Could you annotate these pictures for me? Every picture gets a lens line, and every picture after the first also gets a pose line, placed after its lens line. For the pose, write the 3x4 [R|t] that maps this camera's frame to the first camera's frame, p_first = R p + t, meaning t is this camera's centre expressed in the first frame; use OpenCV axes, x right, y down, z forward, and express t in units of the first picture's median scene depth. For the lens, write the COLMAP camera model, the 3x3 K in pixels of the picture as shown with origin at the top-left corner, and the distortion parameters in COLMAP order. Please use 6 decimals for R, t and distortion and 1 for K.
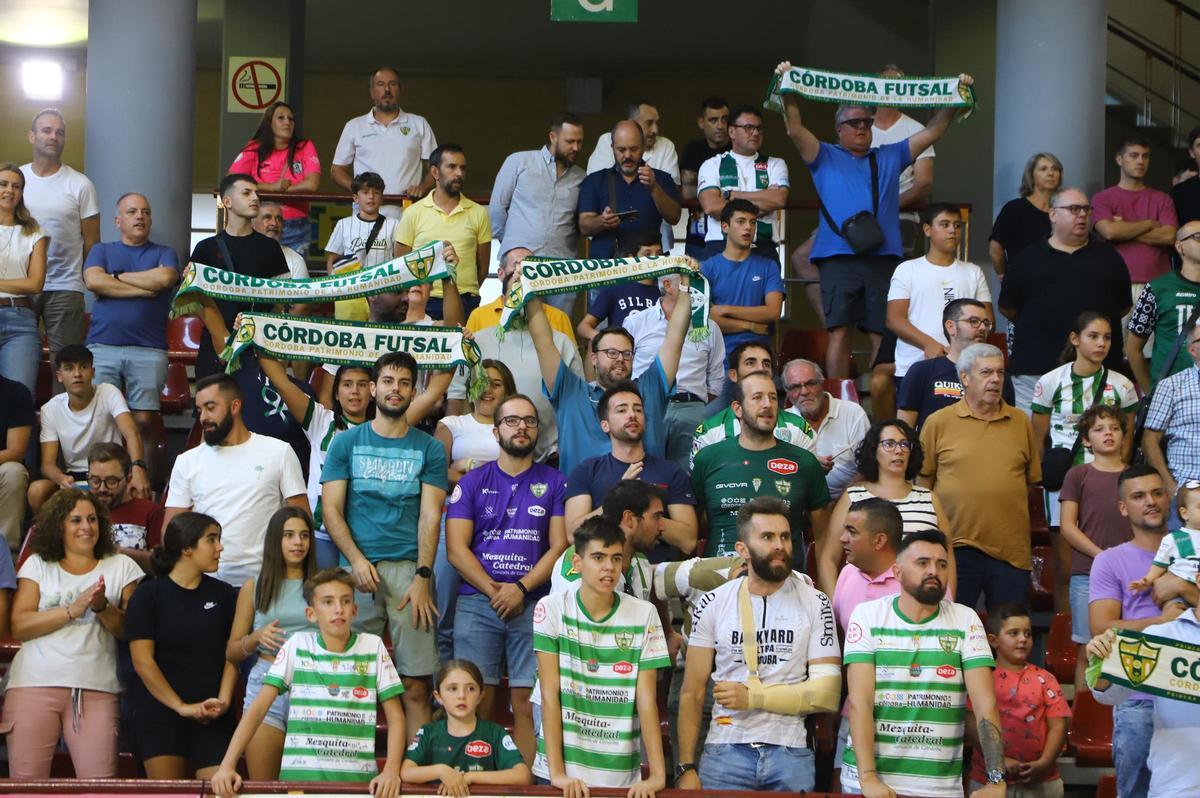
lens RADIAL K [[2268.5, 0, 600.0], [0, 2268.5, 399.0], [0, 0, 1]] dist [0.327236, -2.876511]
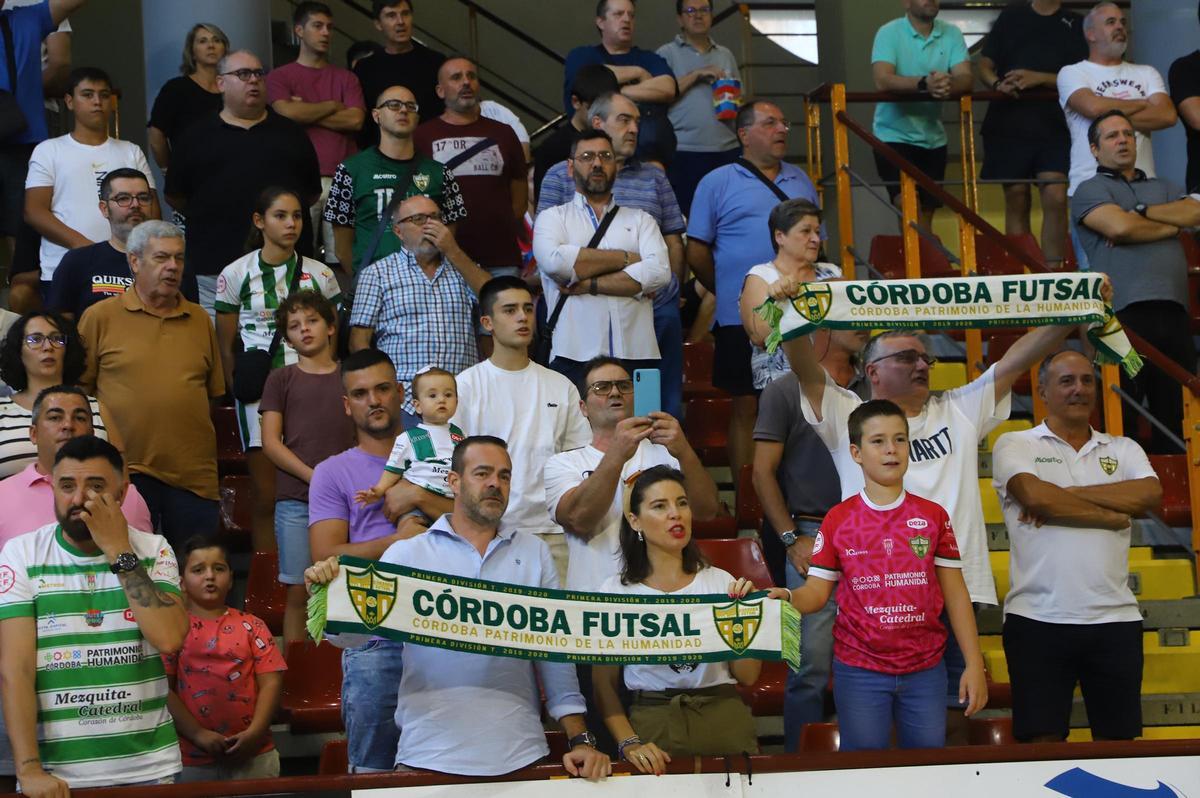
lens RADIAL K [[2268.5, 0, 600.0], [0, 2268.5, 399.0], [0, 0, 1]] dist [0.327236, -2.876511]
pose [[0.930469, -0.034025, 0.364786, 0.018696], [0.032459, 0.999419, 0.010427, 0.035862], [-0.364929, 0.002138, 0.931033, 0.198969]]
